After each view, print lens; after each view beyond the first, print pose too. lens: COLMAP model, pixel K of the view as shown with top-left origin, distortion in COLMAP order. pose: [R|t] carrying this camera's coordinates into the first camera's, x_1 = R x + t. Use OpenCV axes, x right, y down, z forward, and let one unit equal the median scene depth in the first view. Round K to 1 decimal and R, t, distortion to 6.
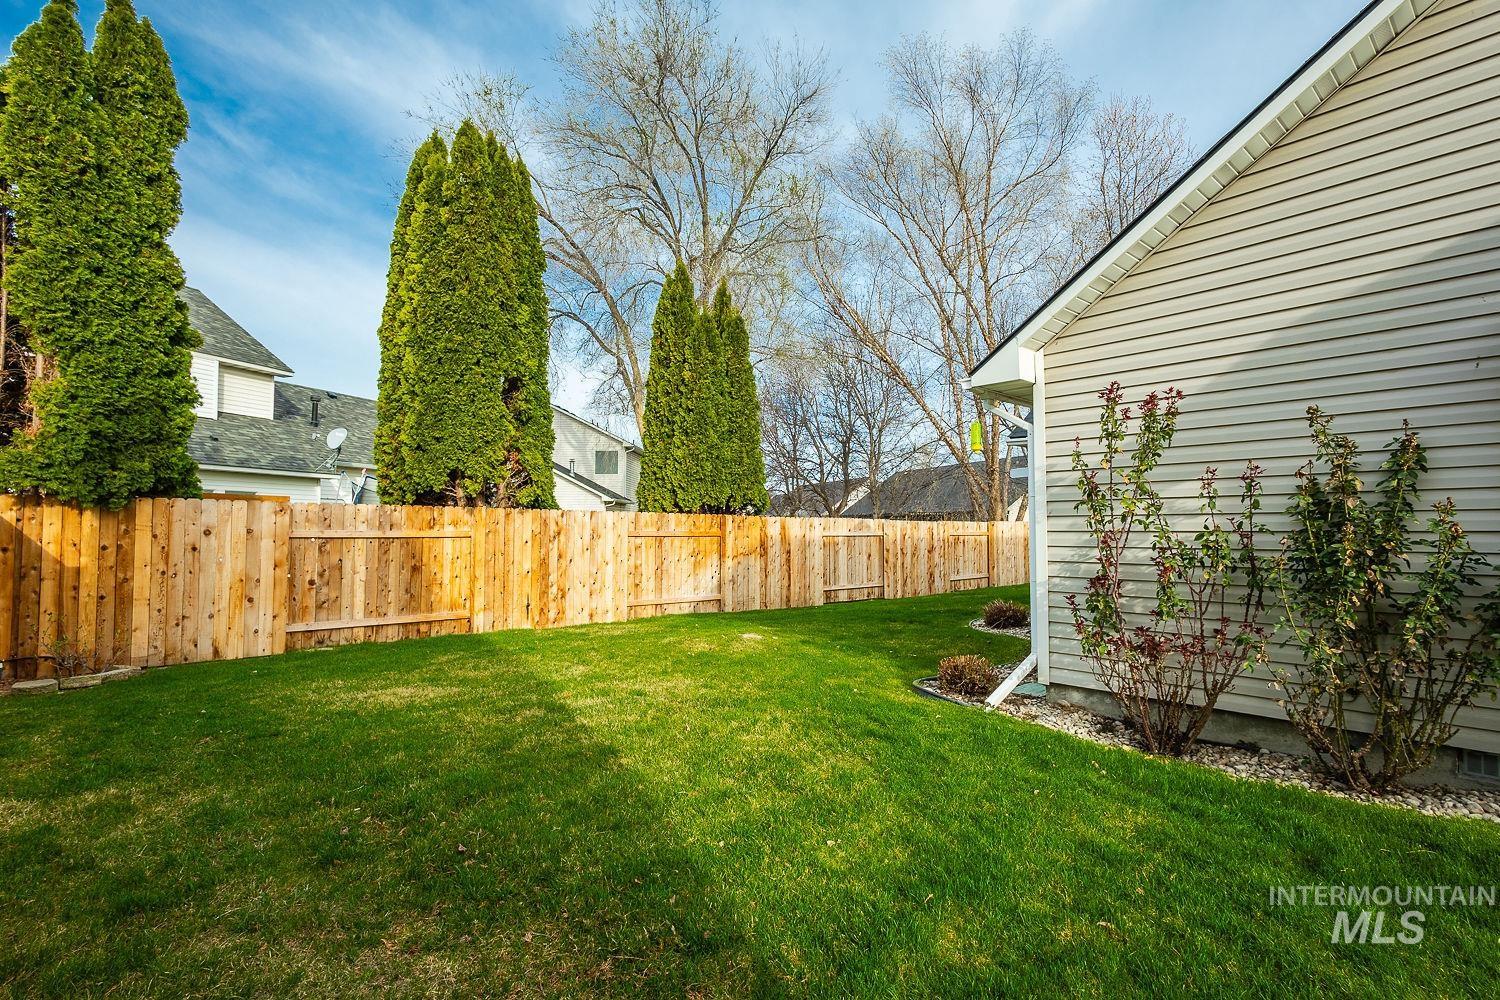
lens RADIAL K [[699.4, 0, 762.4], [0, 699.4, 503.9], [0, 0, 1]] dist [0.007587, -0.002279]
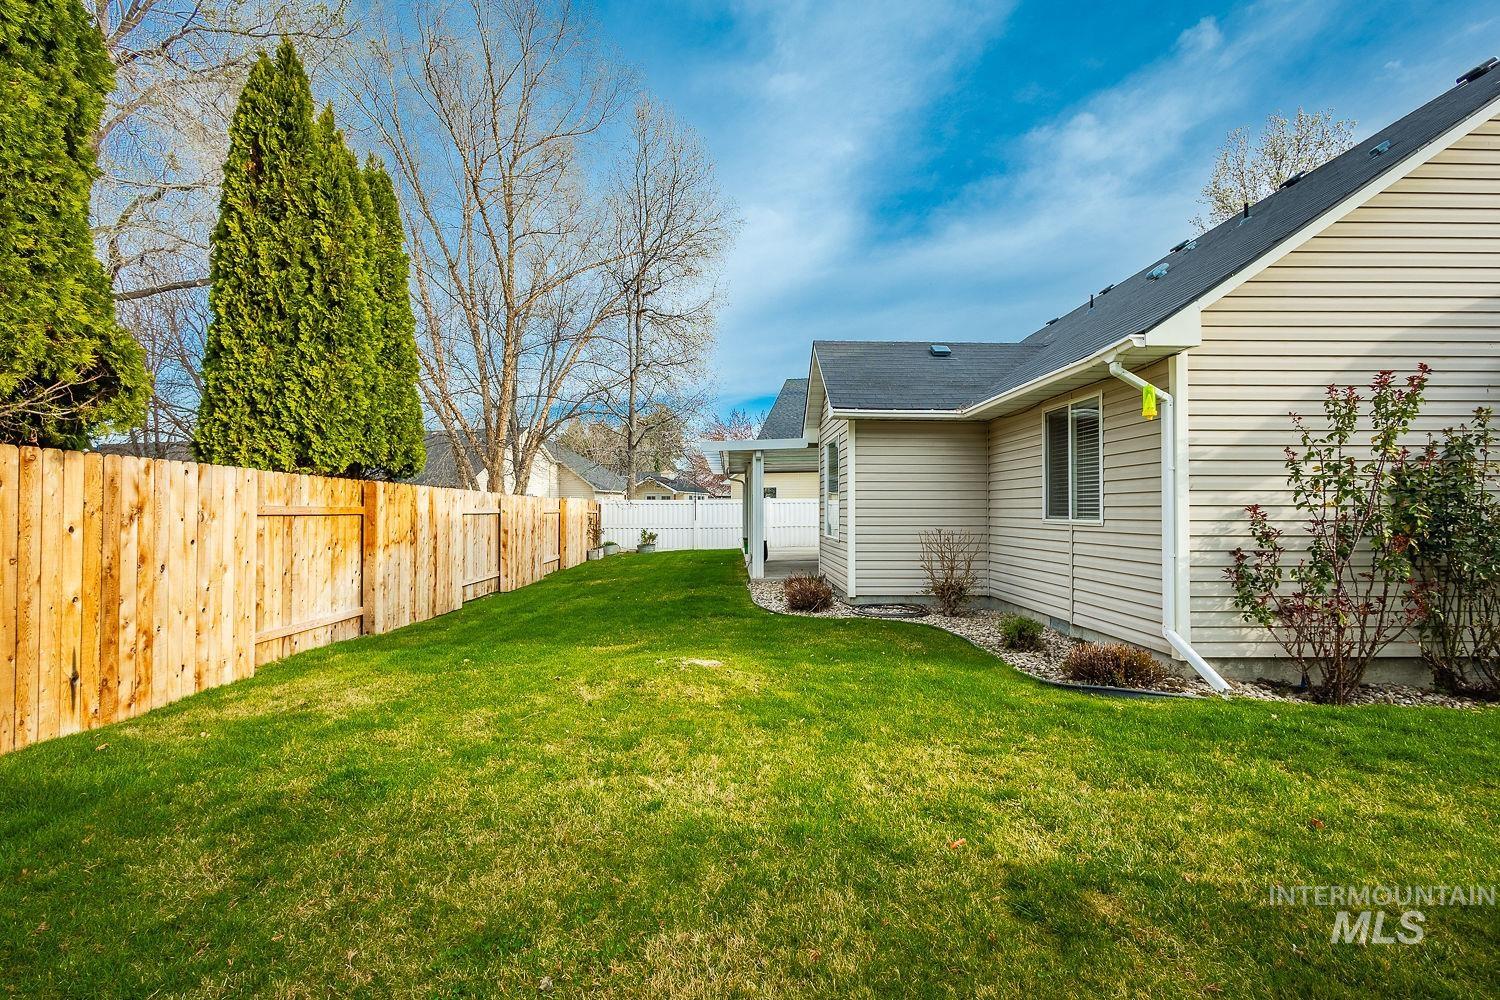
lens RADIAL K [[699.4, 0, 747.1], [0, 699.4, 500.8], [0, 0, 1]] dist [0.007587, -0.002279]
pose [[0.666481, 0.010513, 0.745448, -0.320700], [-0.029714, 0.999481, 0.012471, 0.016675], [-0.744930, -0.030462, 0.666447, 0.348615]]
